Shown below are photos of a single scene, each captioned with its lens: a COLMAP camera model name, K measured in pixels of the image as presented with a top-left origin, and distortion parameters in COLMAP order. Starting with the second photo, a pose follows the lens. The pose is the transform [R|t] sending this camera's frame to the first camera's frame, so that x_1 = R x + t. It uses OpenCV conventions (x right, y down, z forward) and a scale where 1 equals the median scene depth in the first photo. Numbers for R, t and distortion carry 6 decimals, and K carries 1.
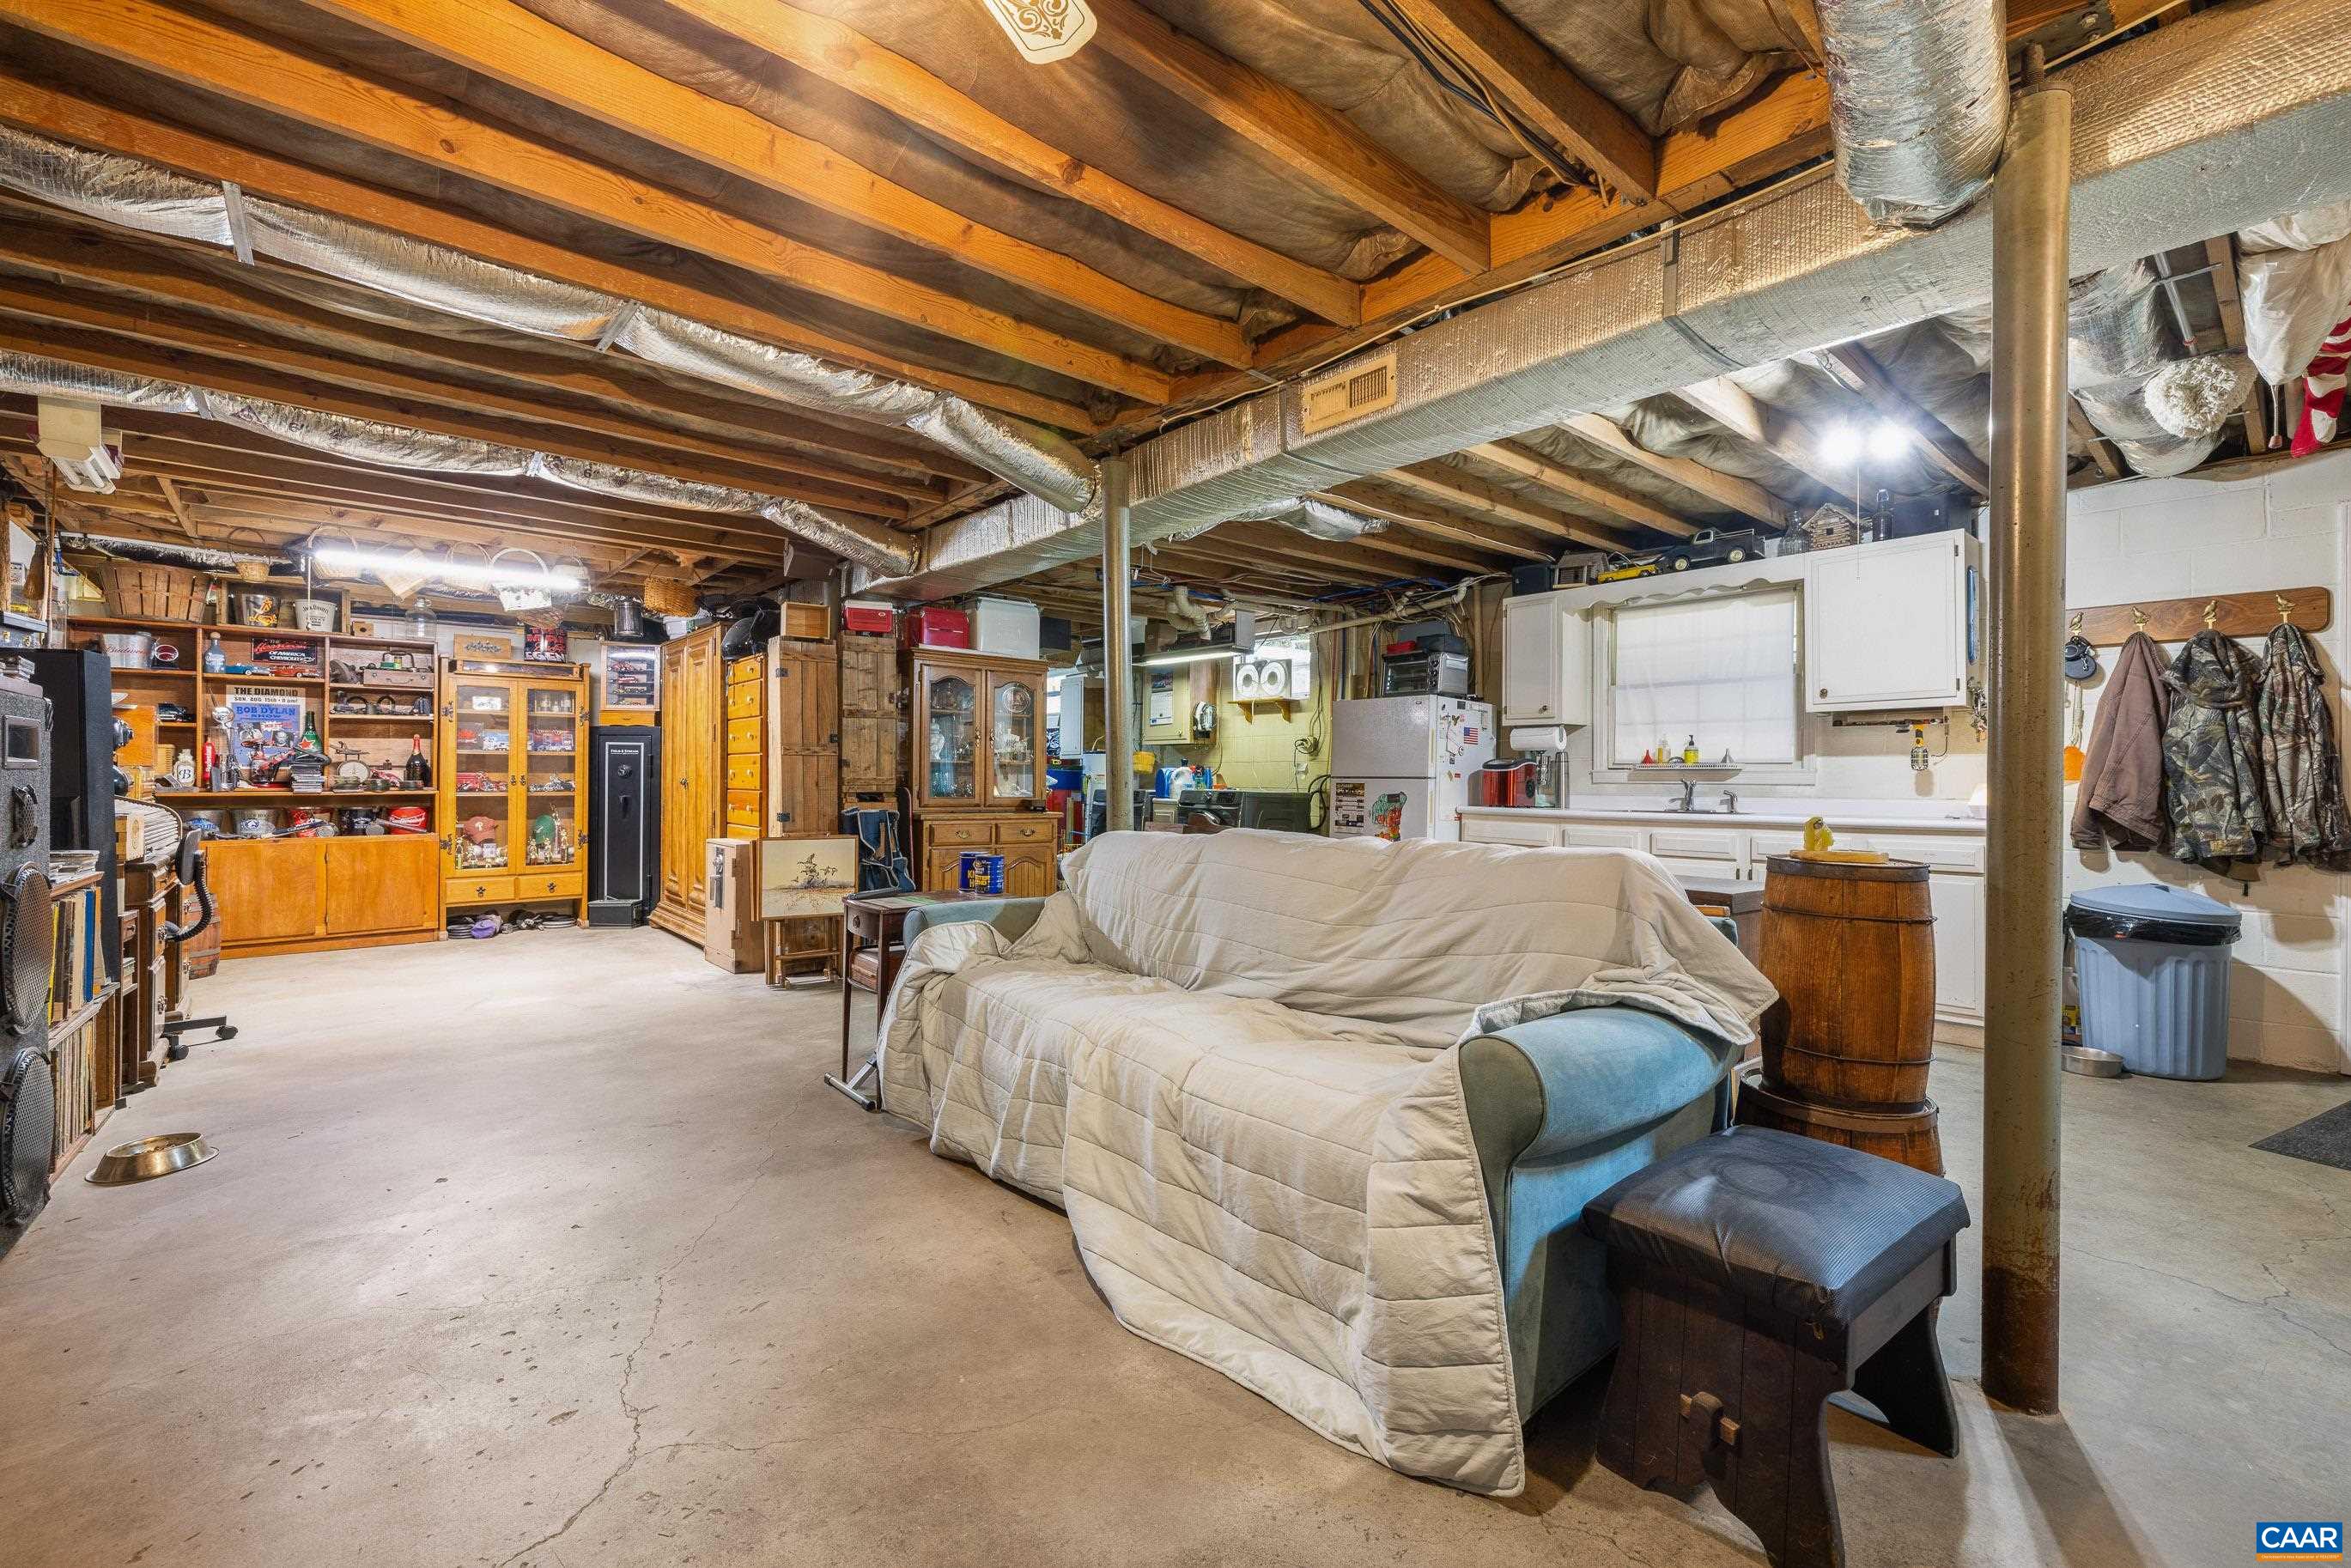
lens RADIAL K [[993.5, 0, 1183.9], [0, 993.5, 768.3], [0, 0, 1]] dist [0.005908, -0.001455]
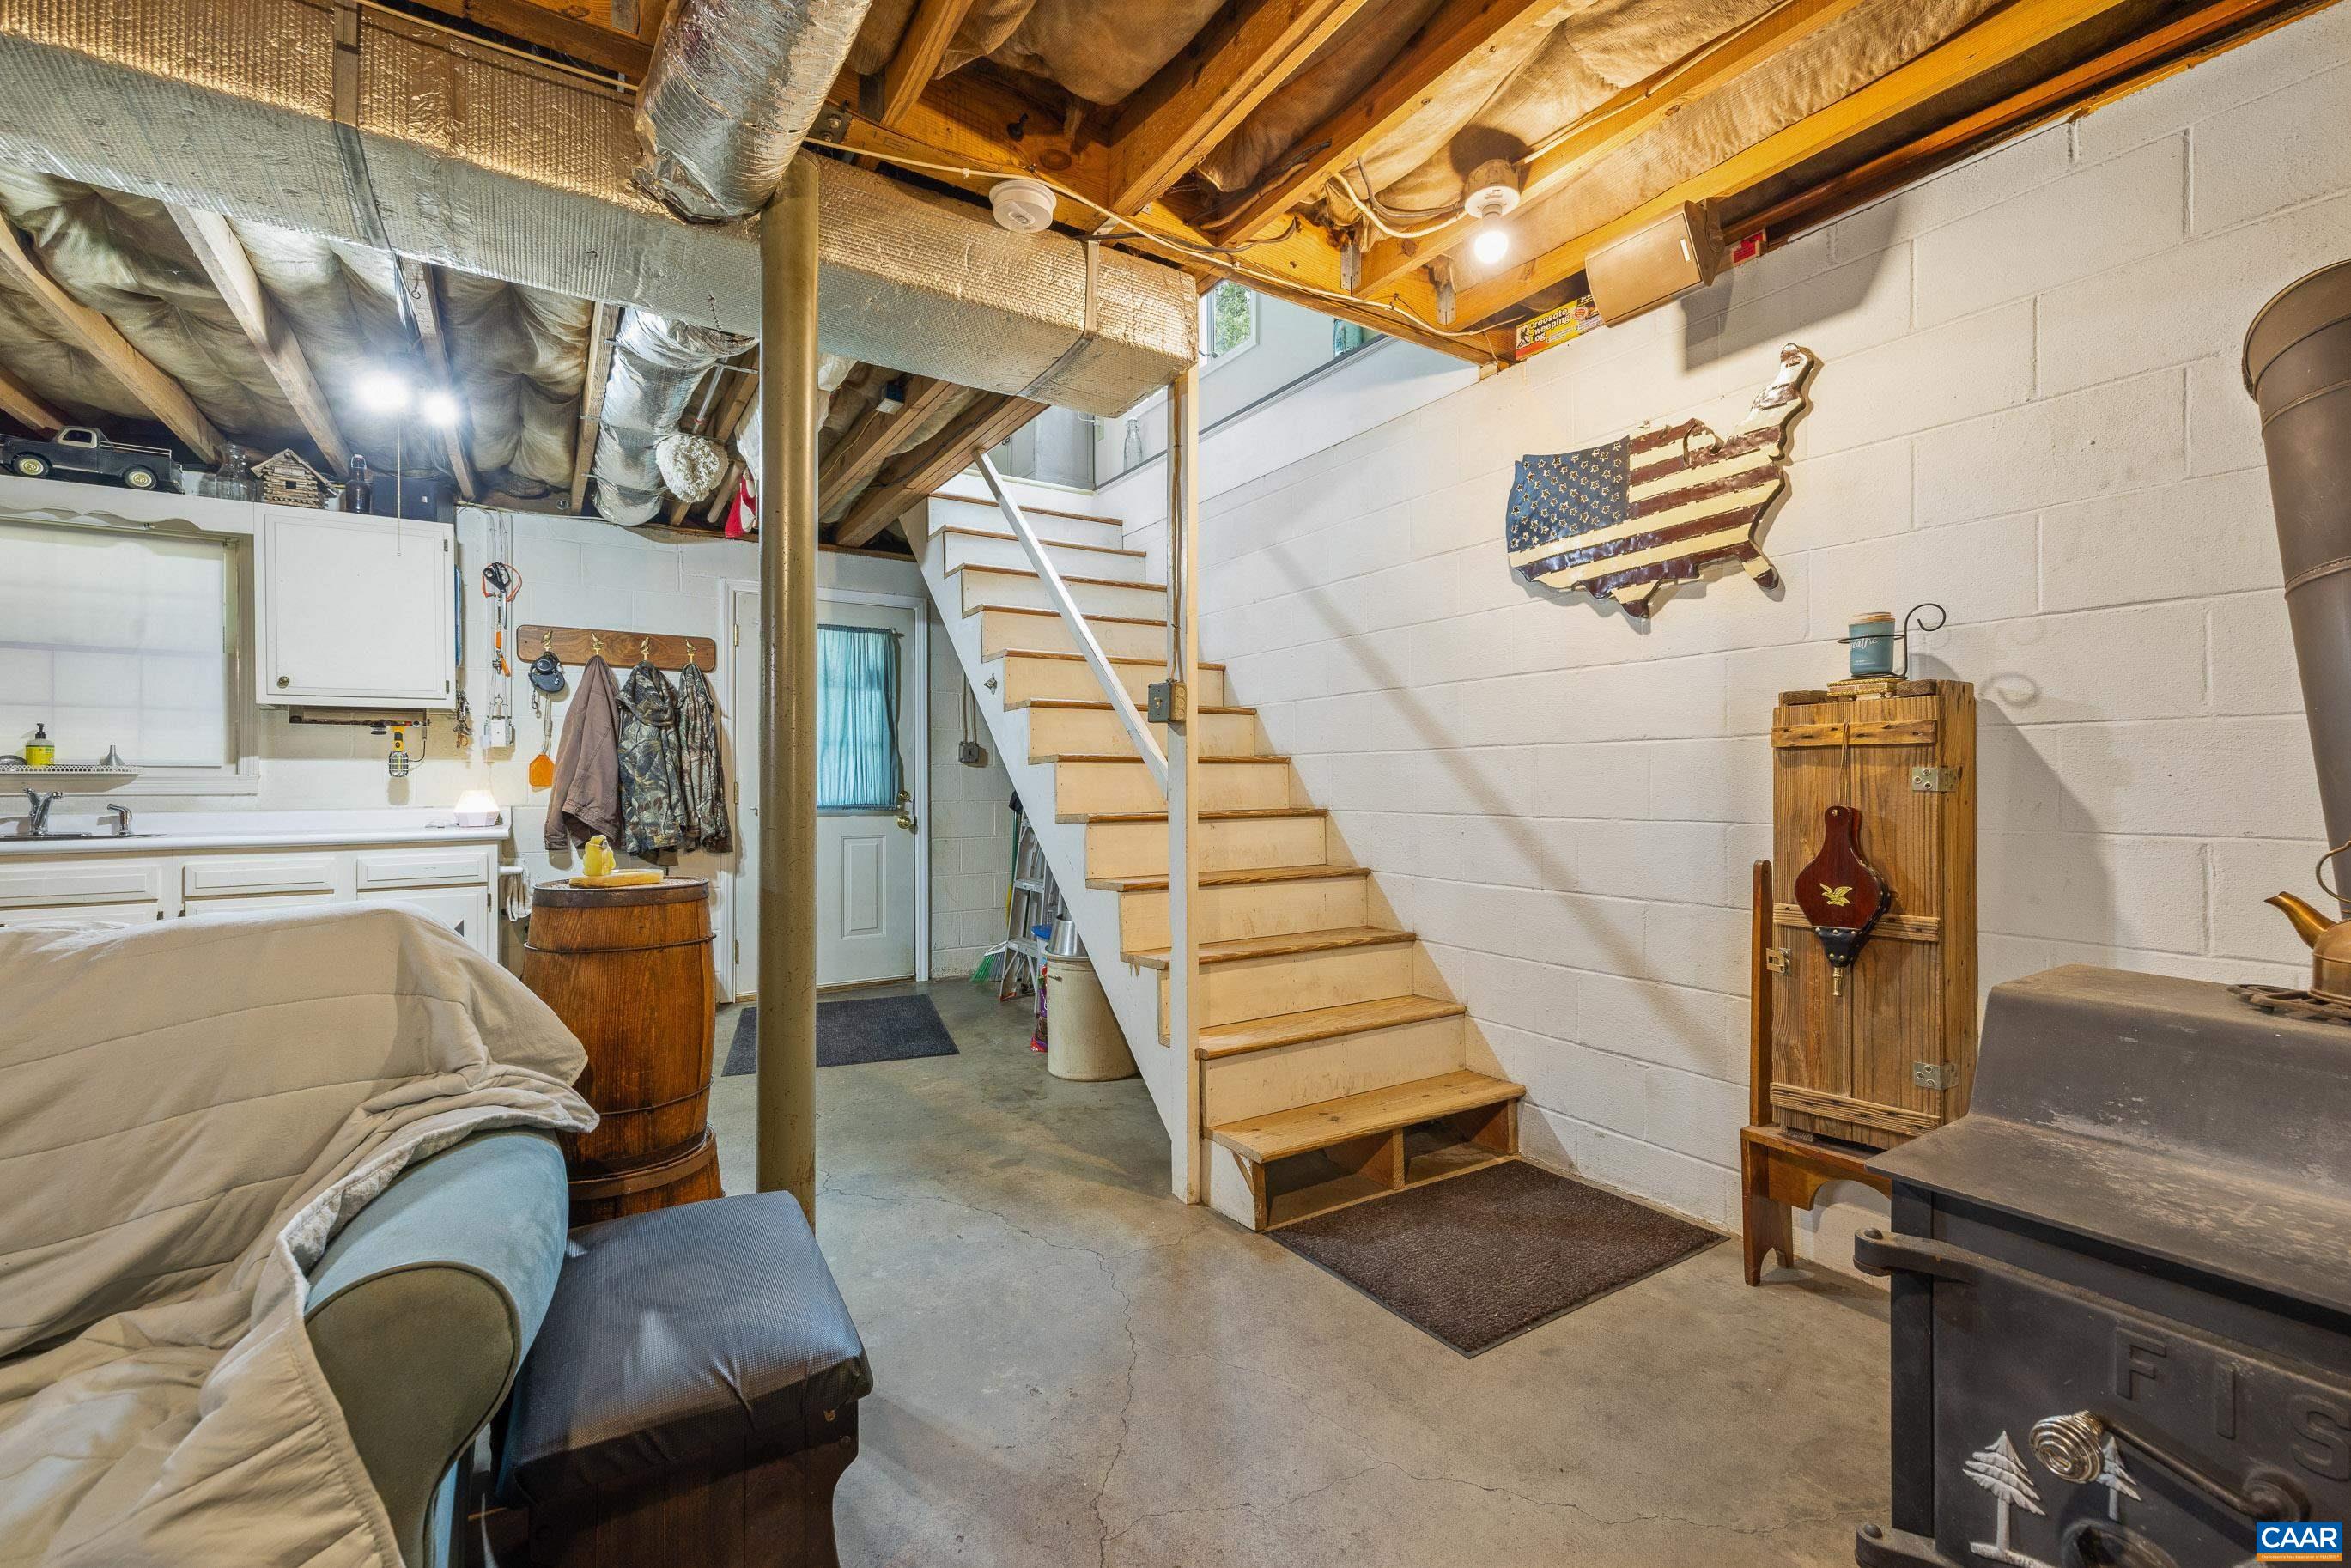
lens RADIAL K [[986.4, 0, 1180.1], [0, 986.4, 779.3], [0, 0, 1]] dist [0.002209, 0.000161]
pose [[0.139216, -0.001727, 0.990260, -0.066469], [-0.005833, 0.999980, 0.002564, -0.002359], [-0.990245, -0.006133, 0.139203, 0.192106]]
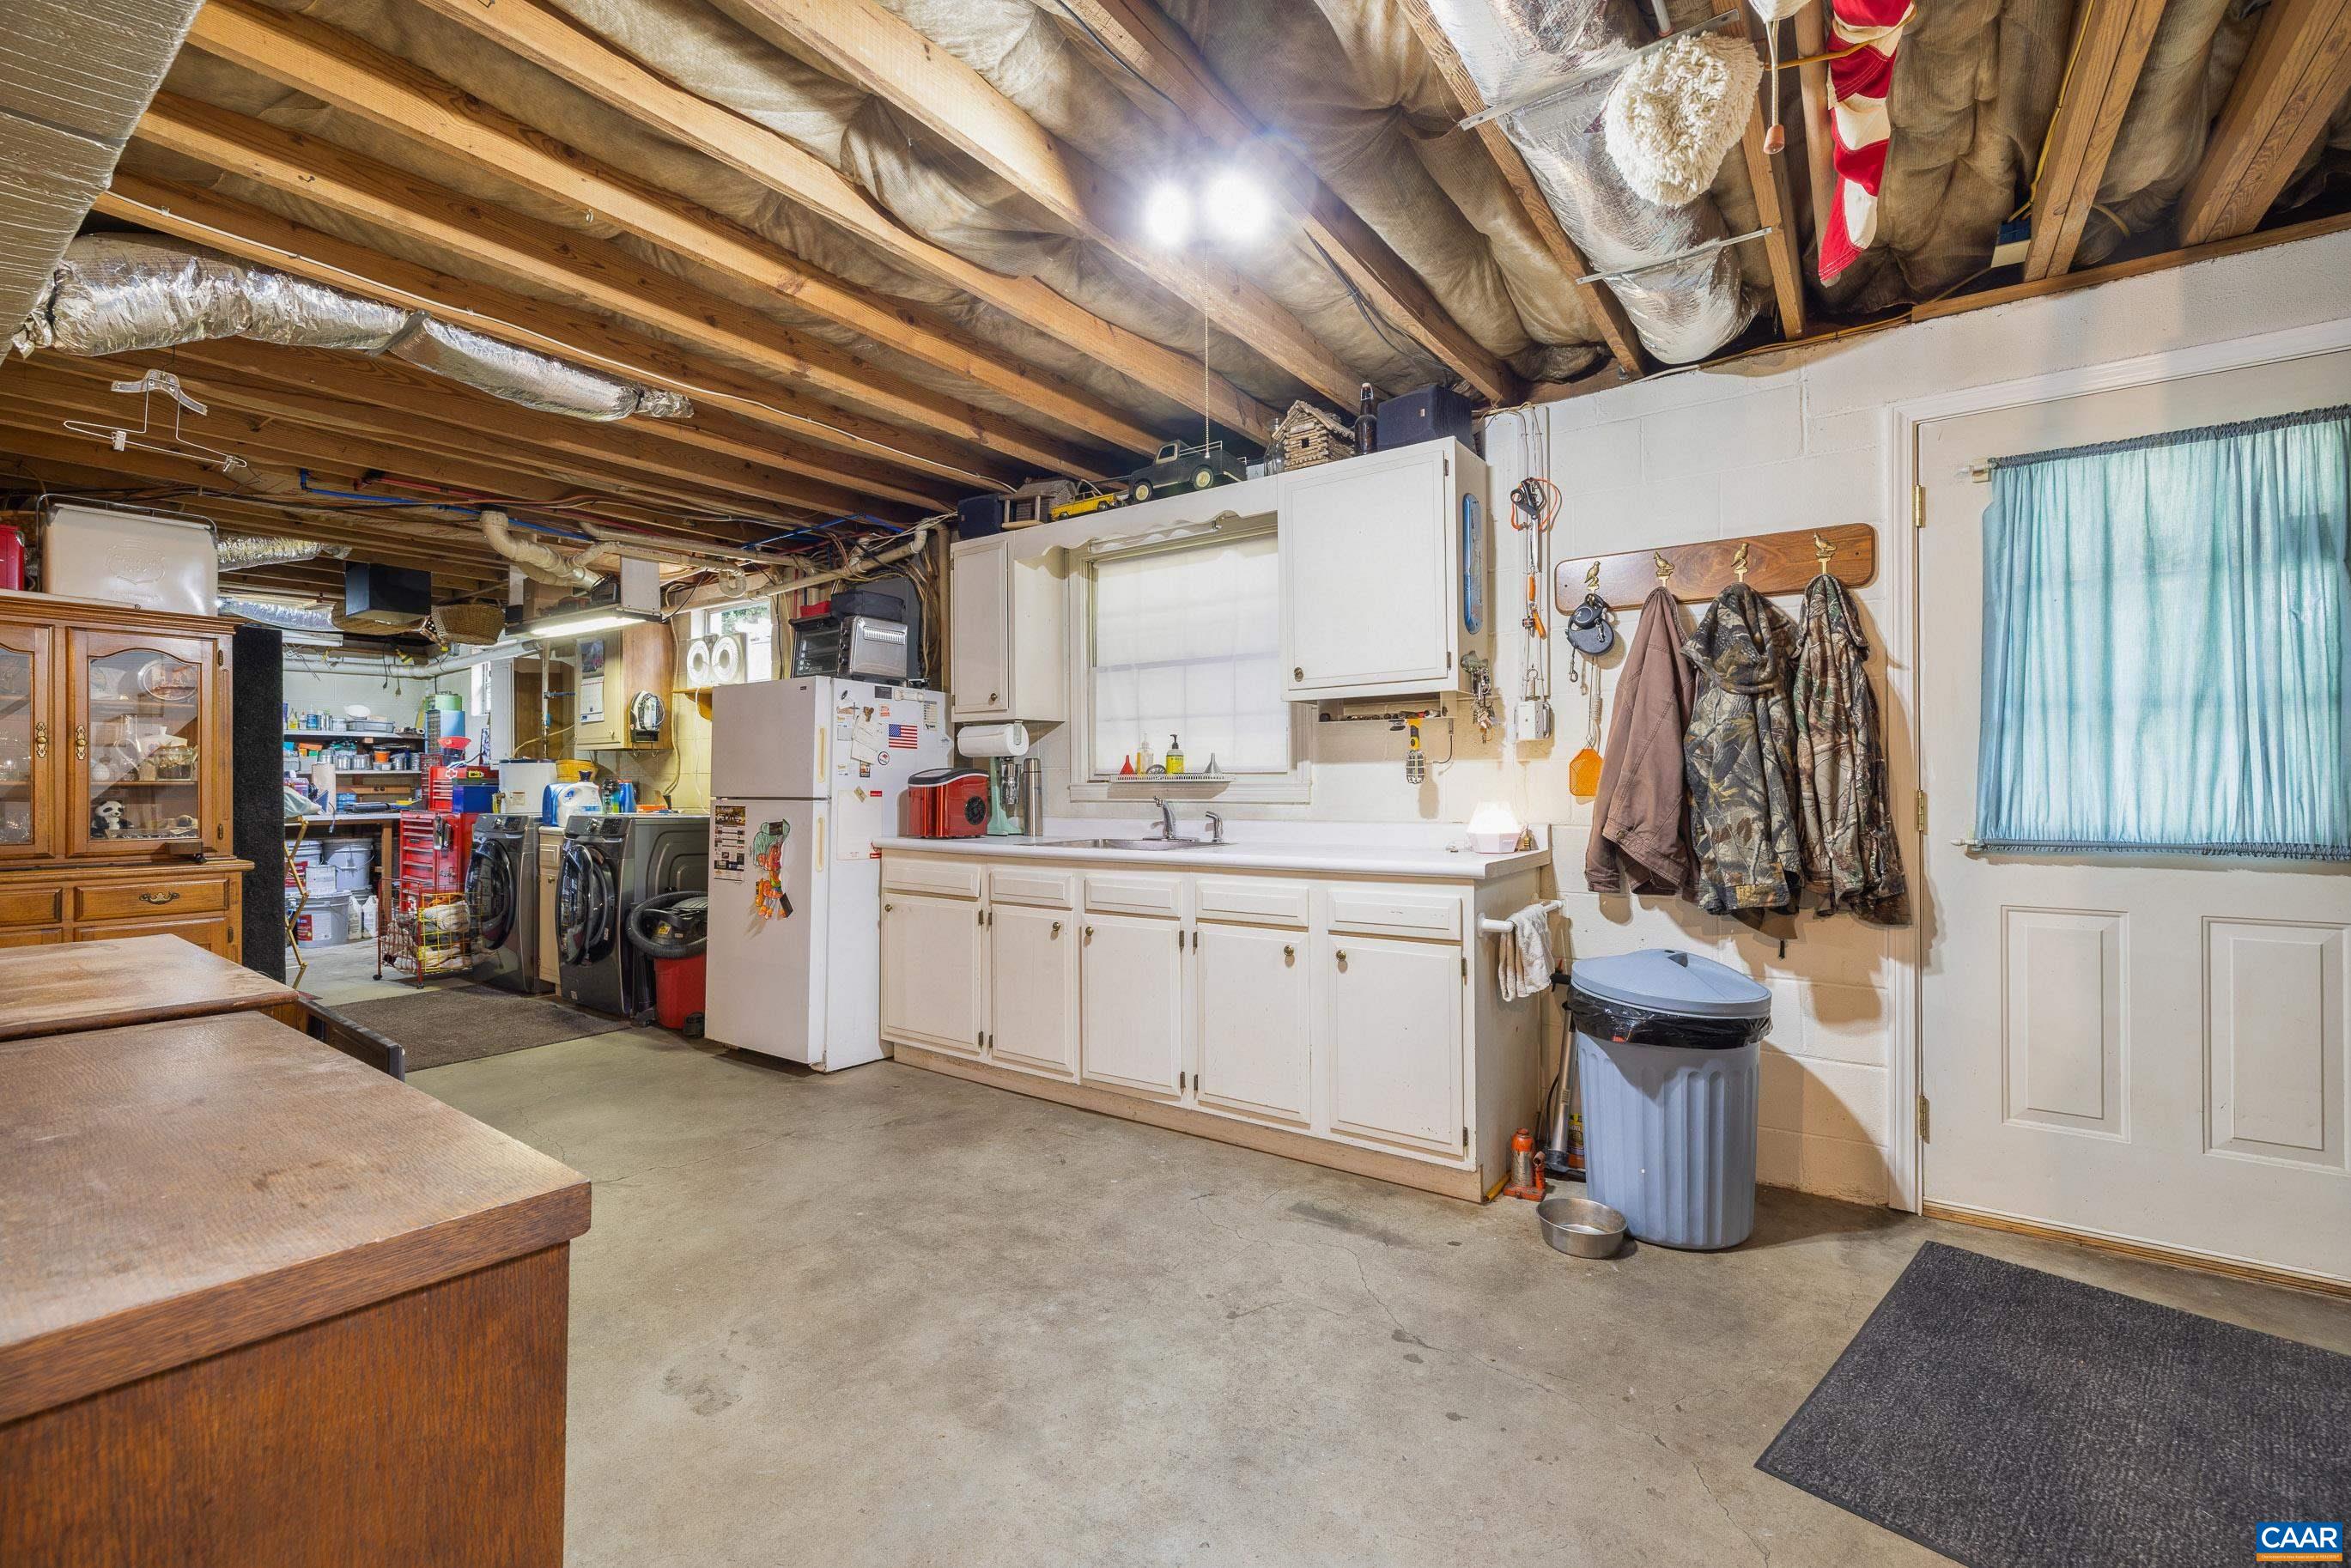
lens RADIAL K [[998.1, 0, 1183.1], [0, 998.1, 778.8], [0, 0, 1]] dist [0.001789, 0.000131]
pose [[0.971165, -0.012287, 0.238091, 0.473469], [0.010374, 0.999903, 0.009287, -0.010968], [-0.238182, -0.006549, 0.971198, 0.404354]]
